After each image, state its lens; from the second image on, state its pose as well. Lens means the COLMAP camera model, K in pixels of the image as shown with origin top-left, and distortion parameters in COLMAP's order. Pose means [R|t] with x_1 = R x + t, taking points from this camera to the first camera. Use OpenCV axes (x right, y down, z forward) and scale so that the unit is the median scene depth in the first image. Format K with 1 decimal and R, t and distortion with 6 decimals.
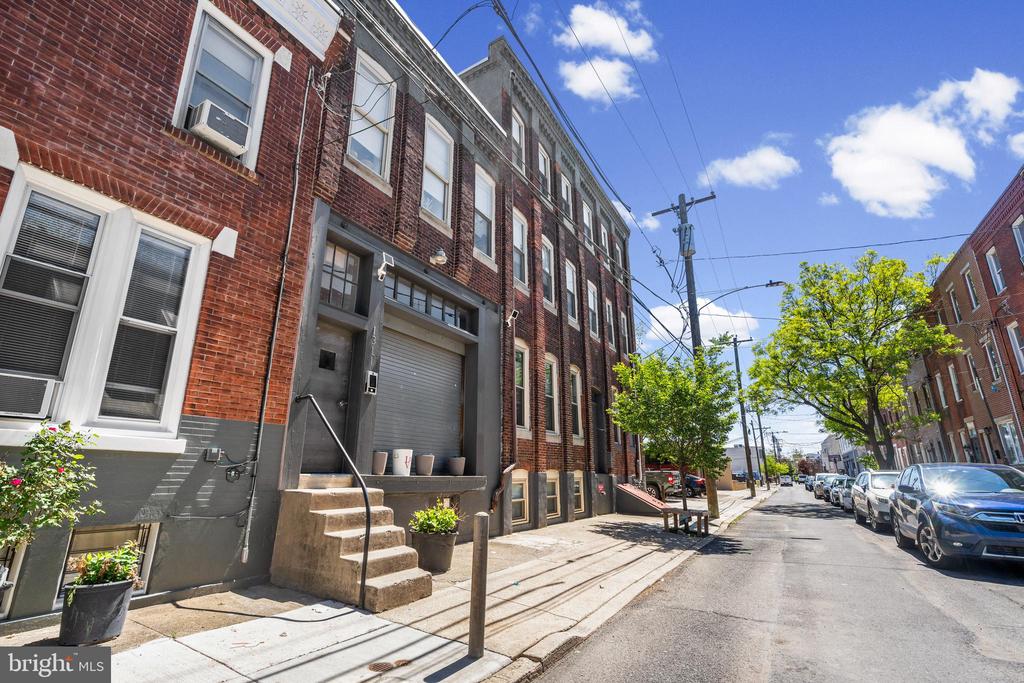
lens RADIAL K [[449.2, 0, 511.0], [0, 449.2, 362.0], [0, 0, 1]] dist [-0.000252, 0.000063]
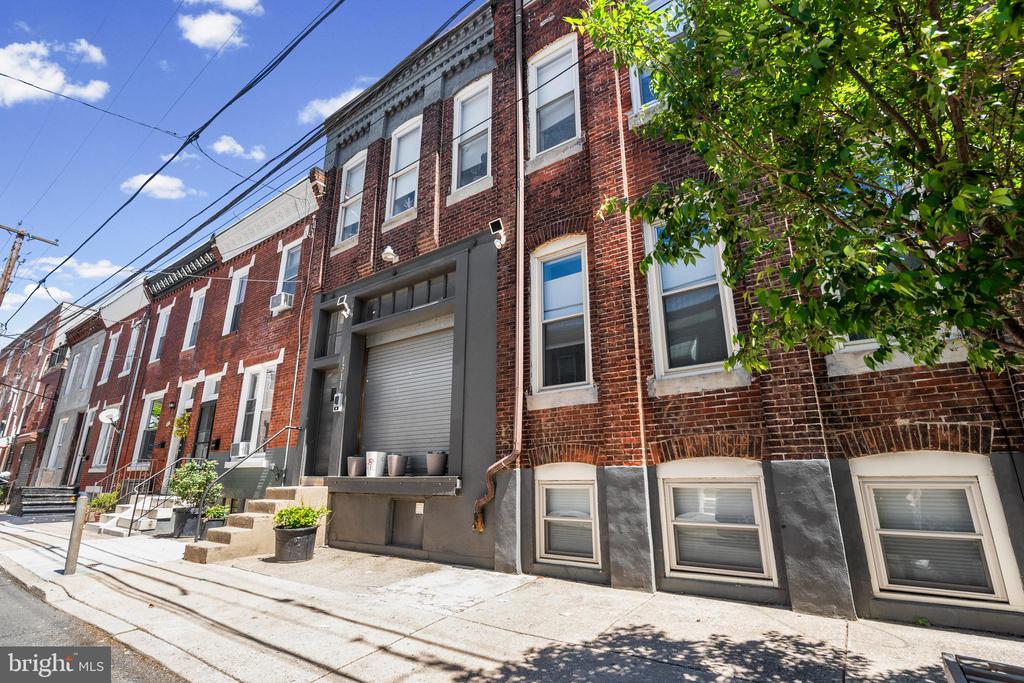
lens RADIAL K [[480.6, 0, 518.4], [0, 480.6, 346.5], [0, 0, 1]] dist [0.000486, 0.000340]
pose [[-0.077024, -0.273036, -0.958915, 1.189025], [0.245447, 0.926981, -0.283659, 0.493374], [0.966345, -0.257212, -0.004384, 1.869499]]
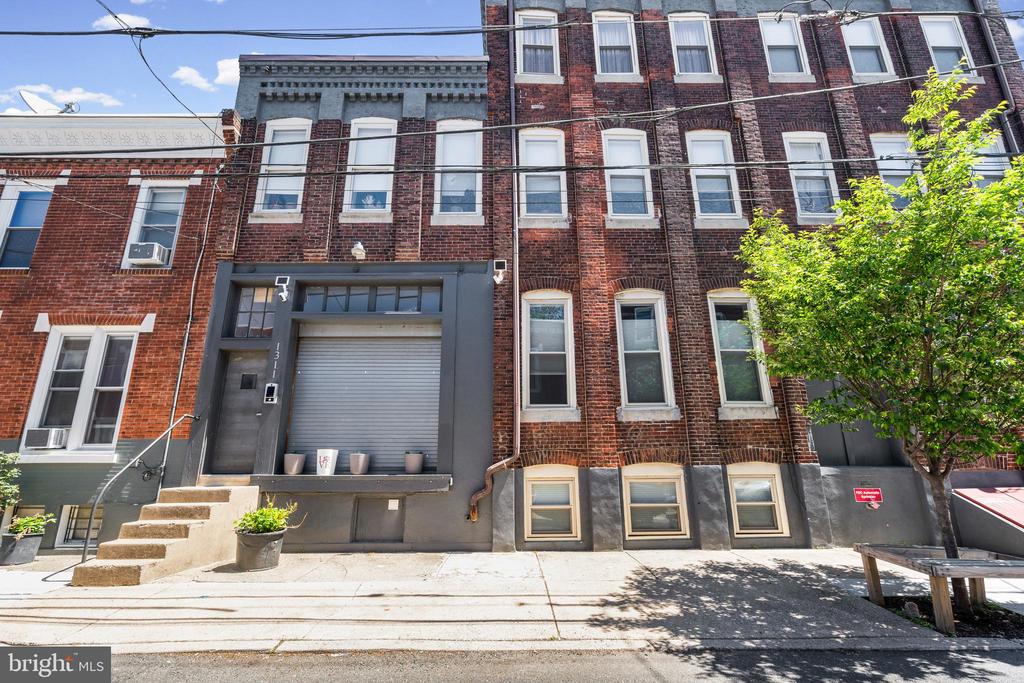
lens RADIAL K [[466.9, 0, 509.3], [0, 466.9, 348.9], [0, 0, 1]] dist [-0.003439, -0.000352]
pose [[0.542351, -0.224227, -0.809677, 1.211601], [0.214391, 0.968758, -0.124675, 0.260253], [0.812337, -0.105970, 0.573480, 1.007717]]
